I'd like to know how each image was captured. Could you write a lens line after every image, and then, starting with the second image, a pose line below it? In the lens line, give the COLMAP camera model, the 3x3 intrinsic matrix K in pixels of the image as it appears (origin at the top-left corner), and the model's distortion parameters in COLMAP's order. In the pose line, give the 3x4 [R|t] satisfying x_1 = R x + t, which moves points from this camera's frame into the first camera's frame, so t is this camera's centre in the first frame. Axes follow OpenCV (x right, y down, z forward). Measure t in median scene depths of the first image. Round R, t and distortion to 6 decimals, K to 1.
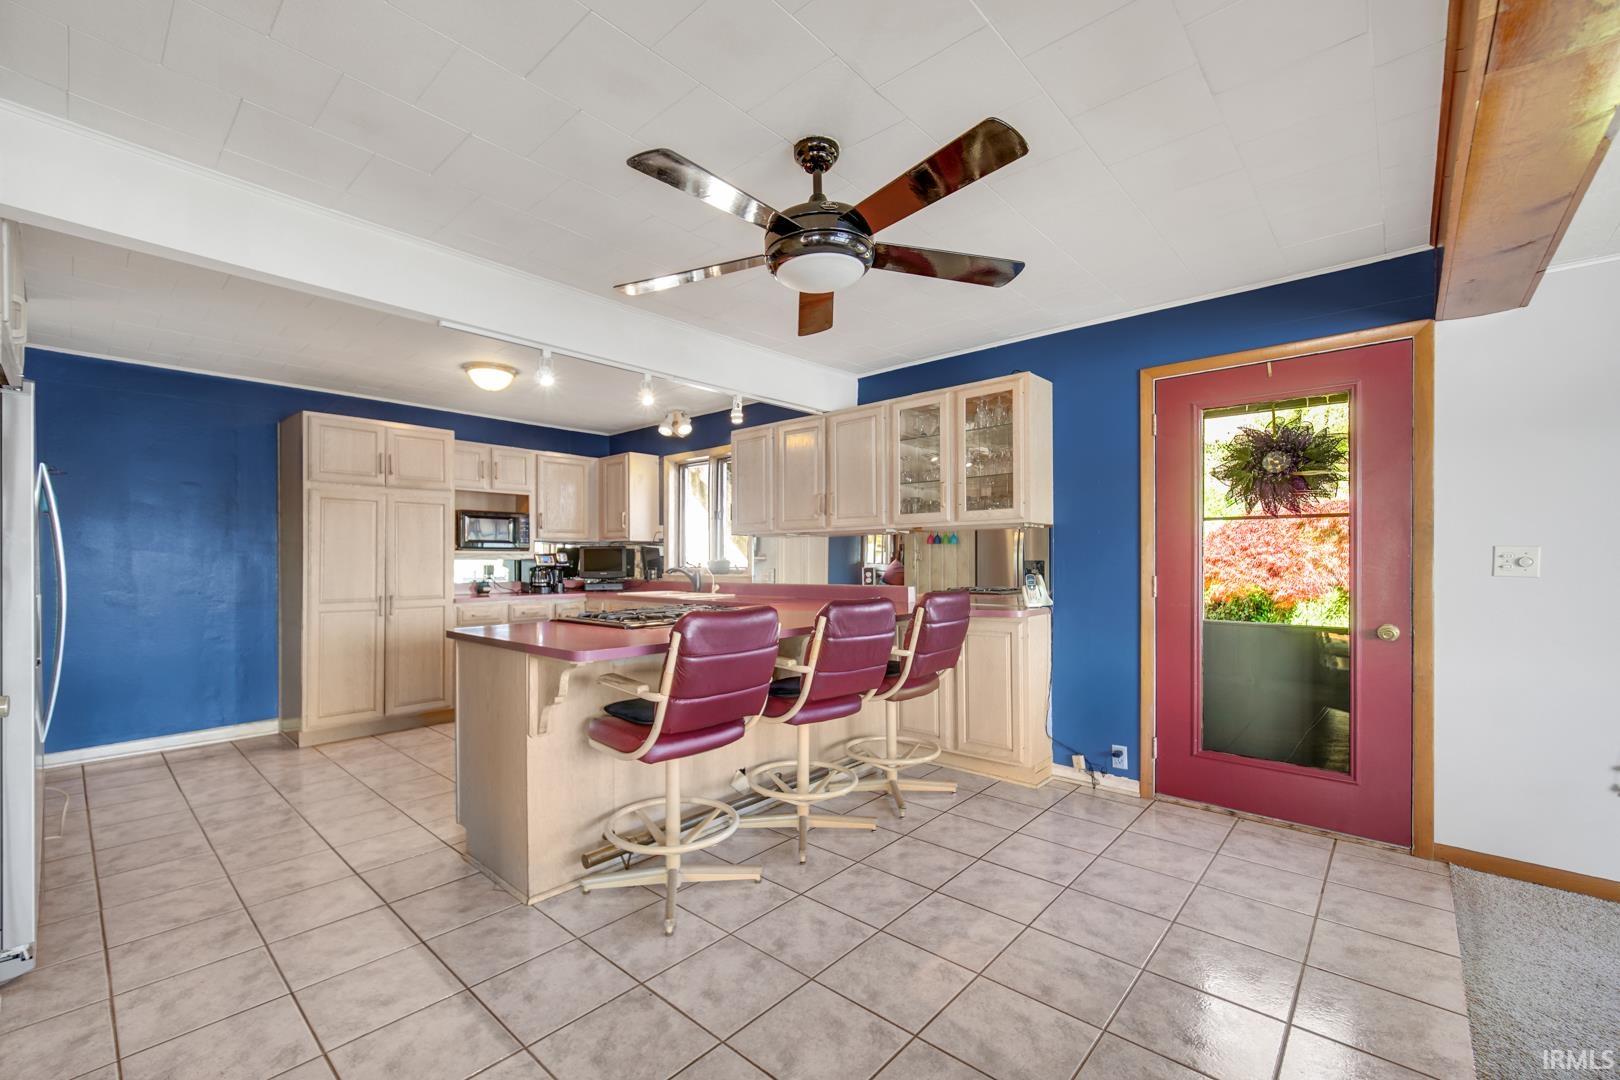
lens RADIAL K [[687.4, 0, 739.5], [0, 687.4, 560.1], [0, 0, 1]] dist [0.000095, 0.000005]
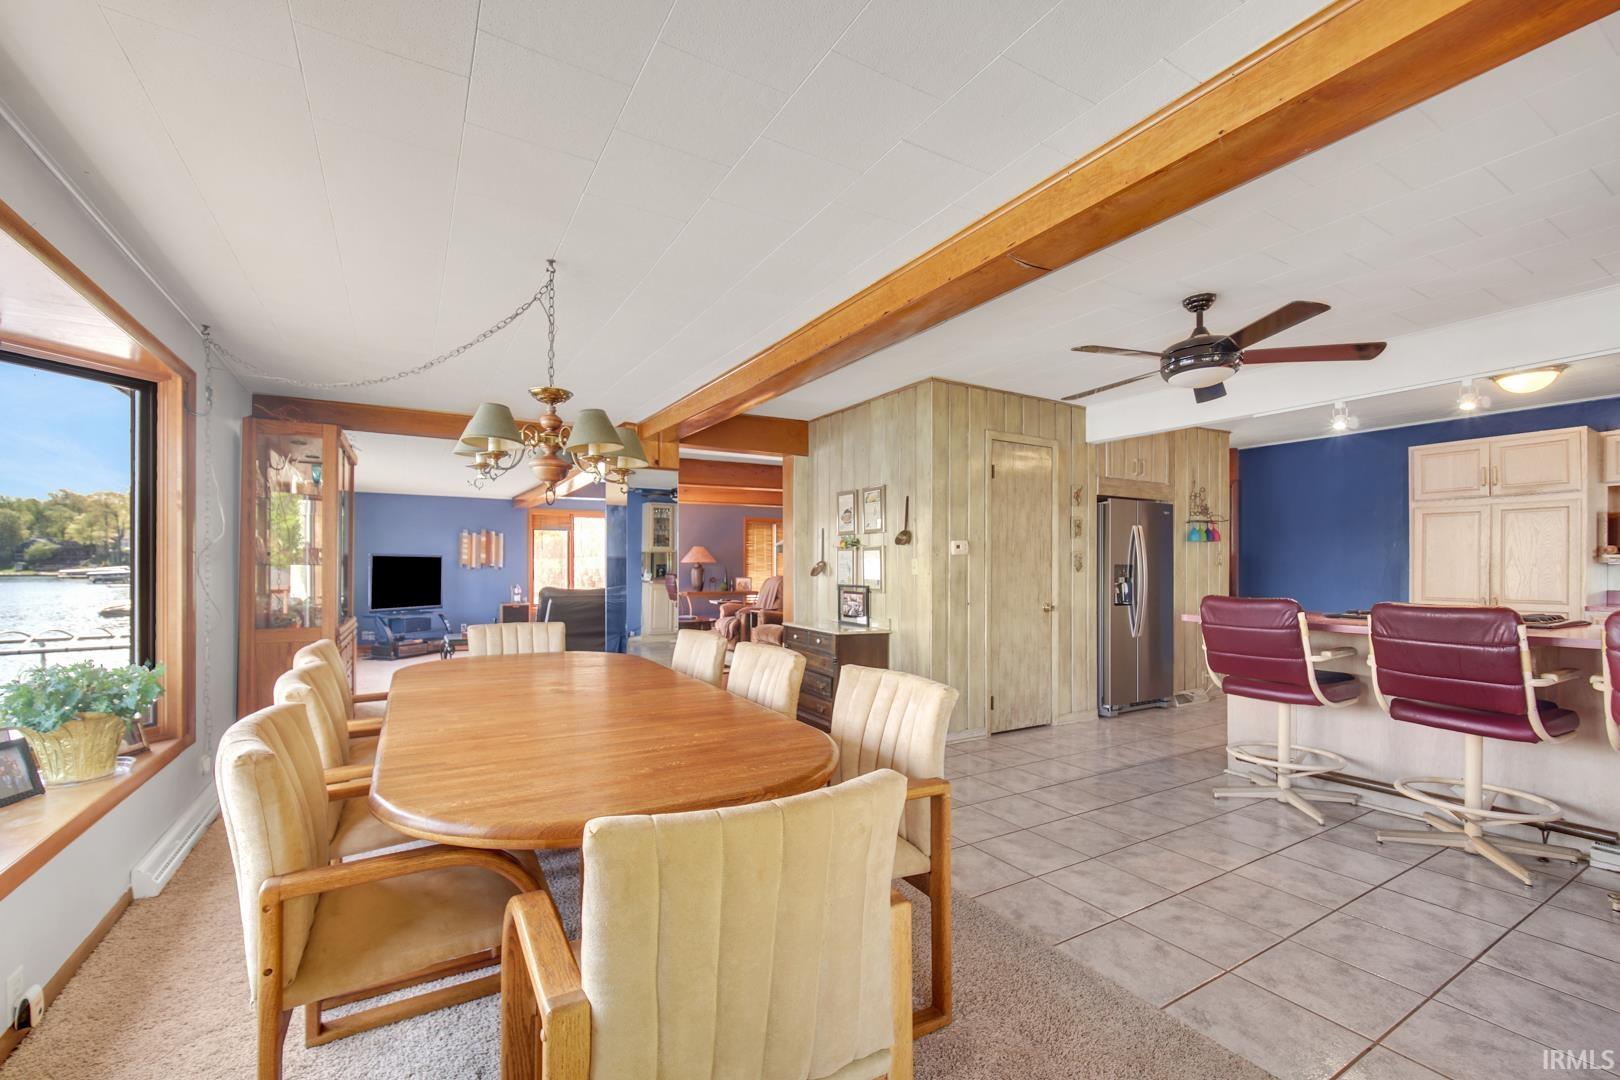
lens RADIAL K [[679.0, 0, 824.8], [0, 679.0, 565.8], [0, 0, 1]] dist [-0.001325, -0.000106]
pose [[-0.246419, -0.000832, -0.969163, 0.793437], [-0.000191, 1.000000, -0.000810, 0.003203], [0.969163, -0.000014, -0.246419, 0.244496]]
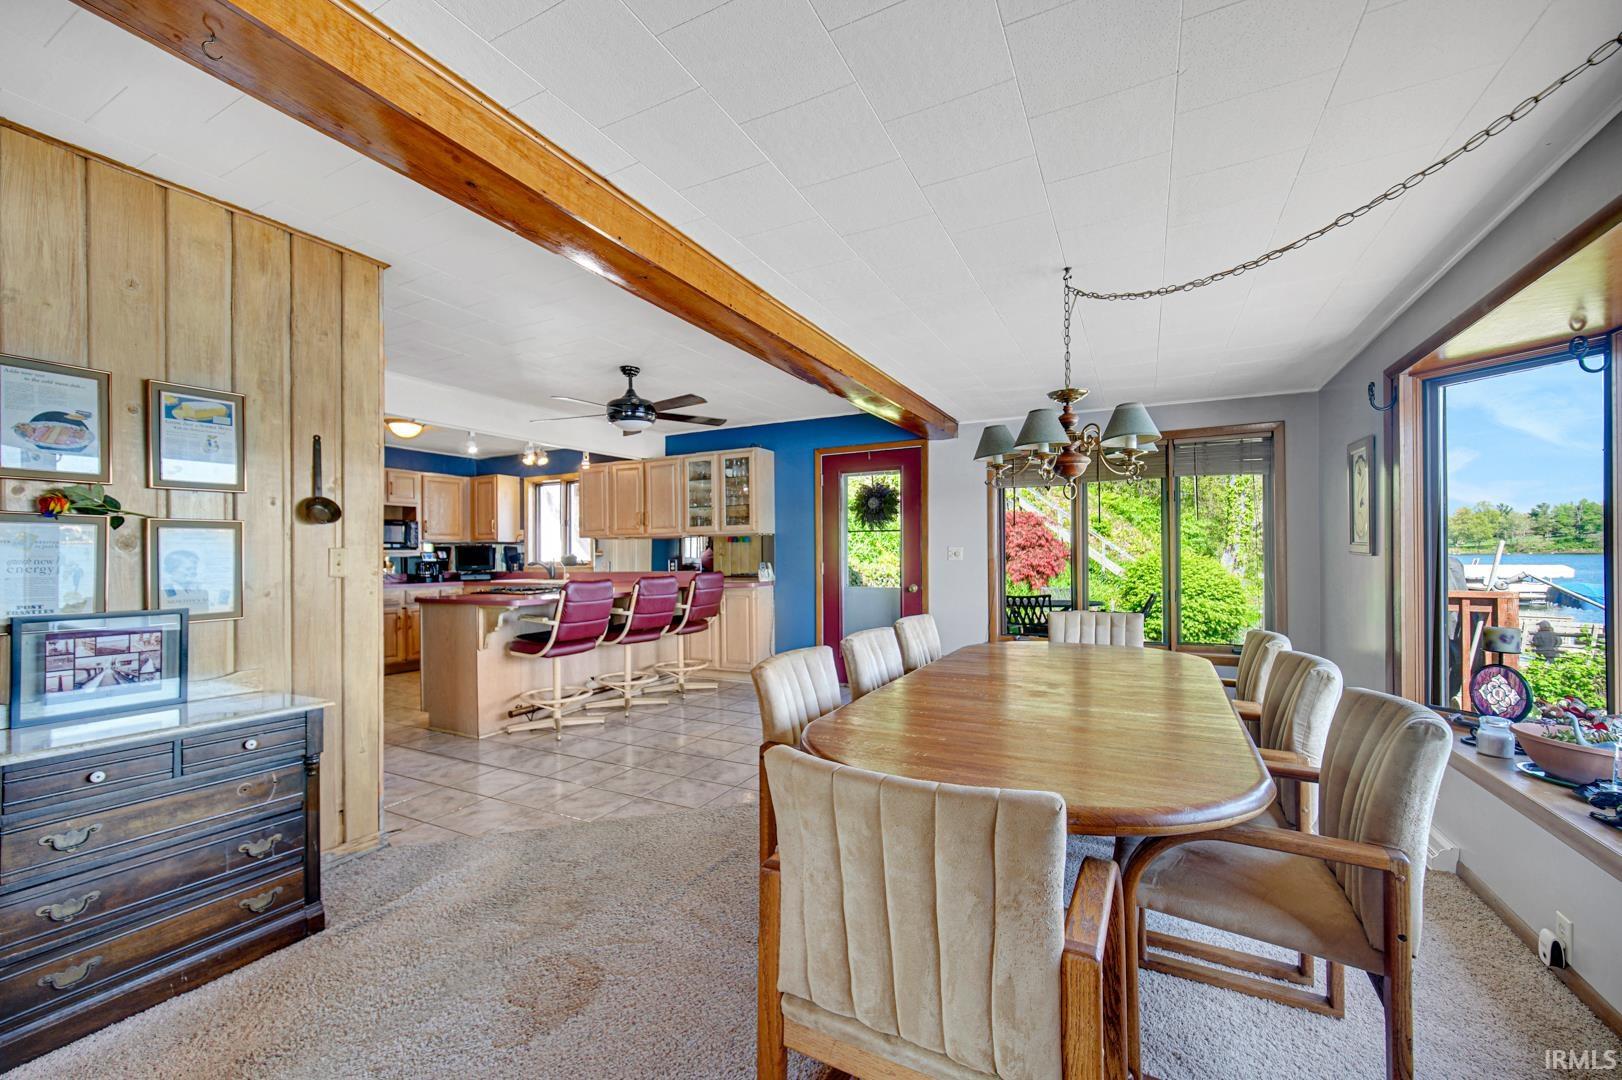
lens RADIAL K [[701.1, 0, 761.3], [0, 701.1, 548.0], [0, 0, 1]] dist [-0.001186, -0.000157]
pose [[0.964697, -0.005040, 0.263315, -0.033091], [0.007421, 0.999940, -0.008049, -0.001366], [-0.263259, 0.009719, 0.964676, -0.556303]]
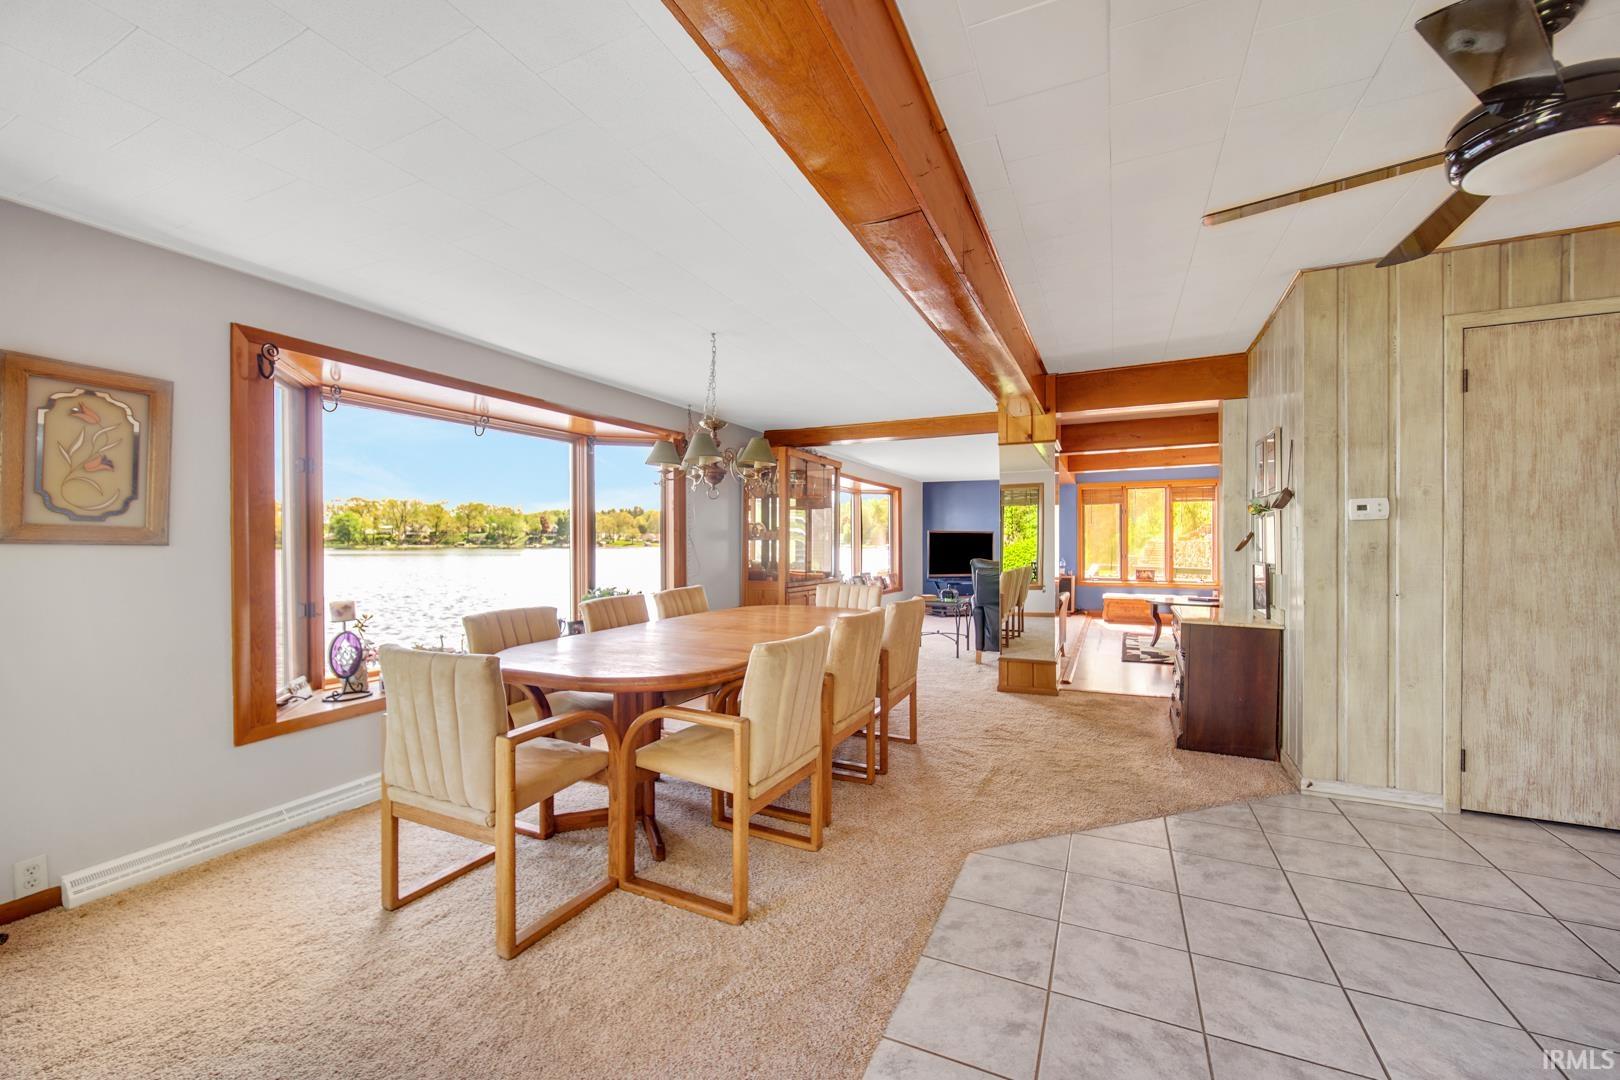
lens RADIAL K [[680.4, 0, 776.0], [0, 680.4, 545.0], [0, 0, 1]] dist [-0.001348, -0.000158]
pose [[-0.952059, 0.005642, -0.305864, 0.521878], [0.005125, 0.999984, 0.002495, 0.006591], [0.305873, 0.000808, -0.952072, 0.651763]]
